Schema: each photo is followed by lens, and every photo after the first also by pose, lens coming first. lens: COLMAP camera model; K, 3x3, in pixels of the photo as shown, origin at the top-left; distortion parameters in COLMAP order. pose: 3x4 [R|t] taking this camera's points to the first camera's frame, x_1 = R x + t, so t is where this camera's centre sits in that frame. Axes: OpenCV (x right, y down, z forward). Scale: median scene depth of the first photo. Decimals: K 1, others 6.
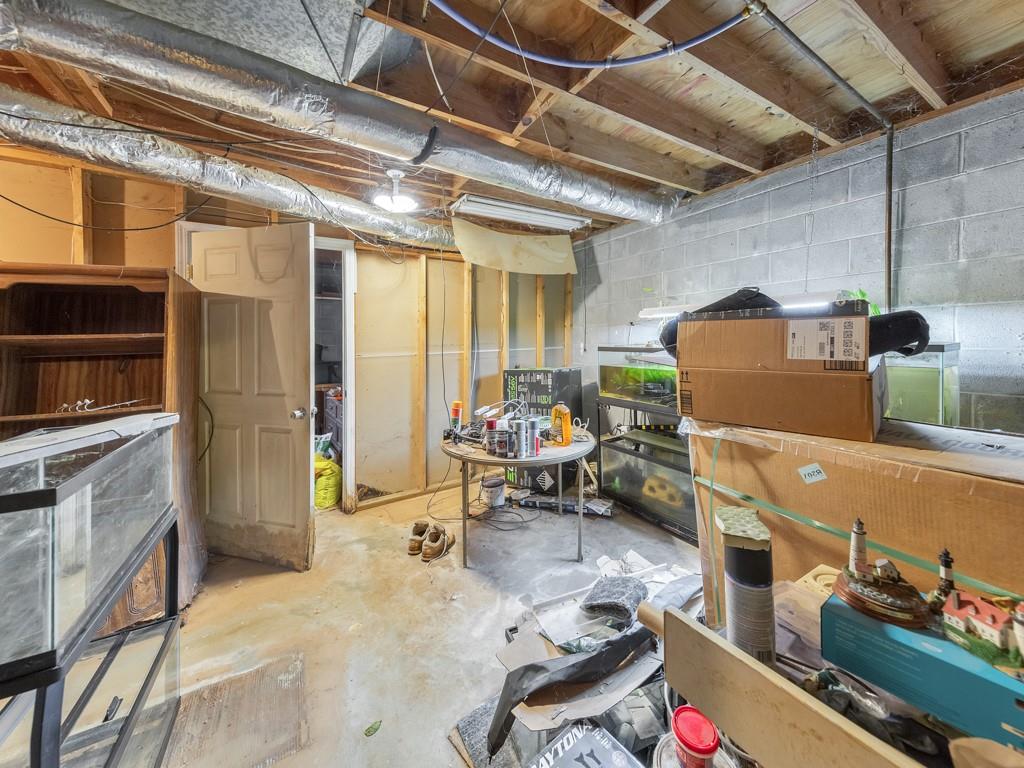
lens RADIAL K [[372.8, 0, 513.9], [0, 372.8, 382.9], [0, 0, 1]] dist [0.016888, -0.004169]
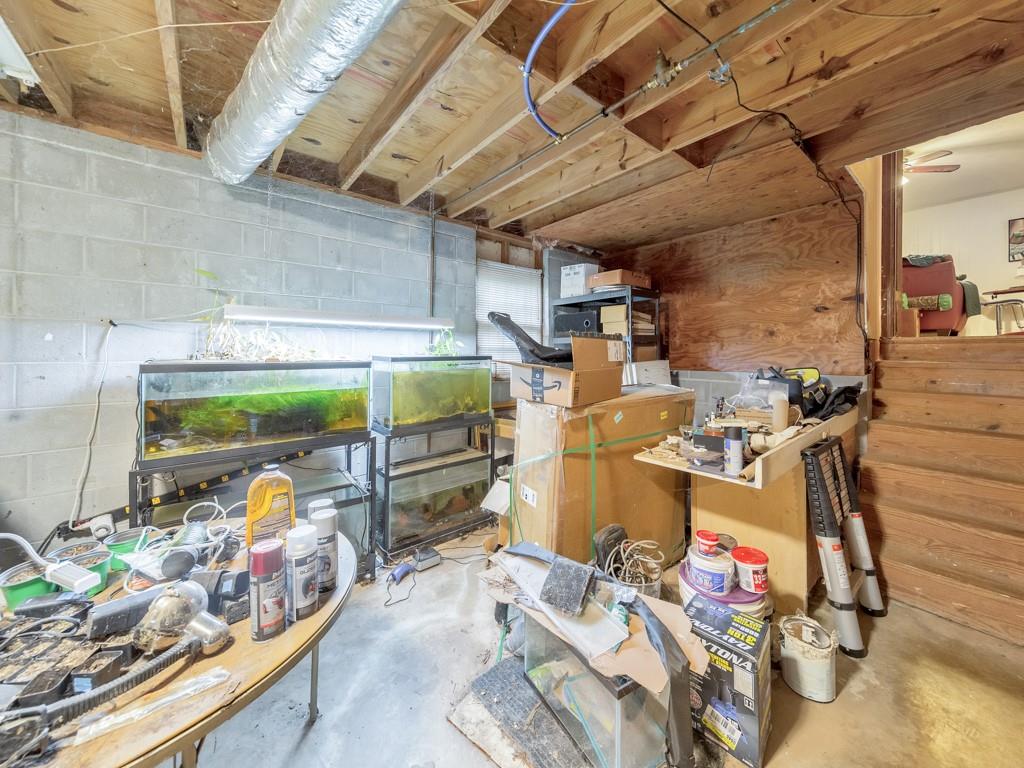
lens RADIAL K [[372.8, 0, 513.9], [0, 372.8, 382.9], [0, 0, 1]] dist [0.016888, -0.004169]
pose [[-0.140387, -0.067846, 0.987769, -0.442967], [0.118607, 0.989313, 0.084809, -0.070622], [-0.982967, 0.129062, -0.130840, 0.730205]]
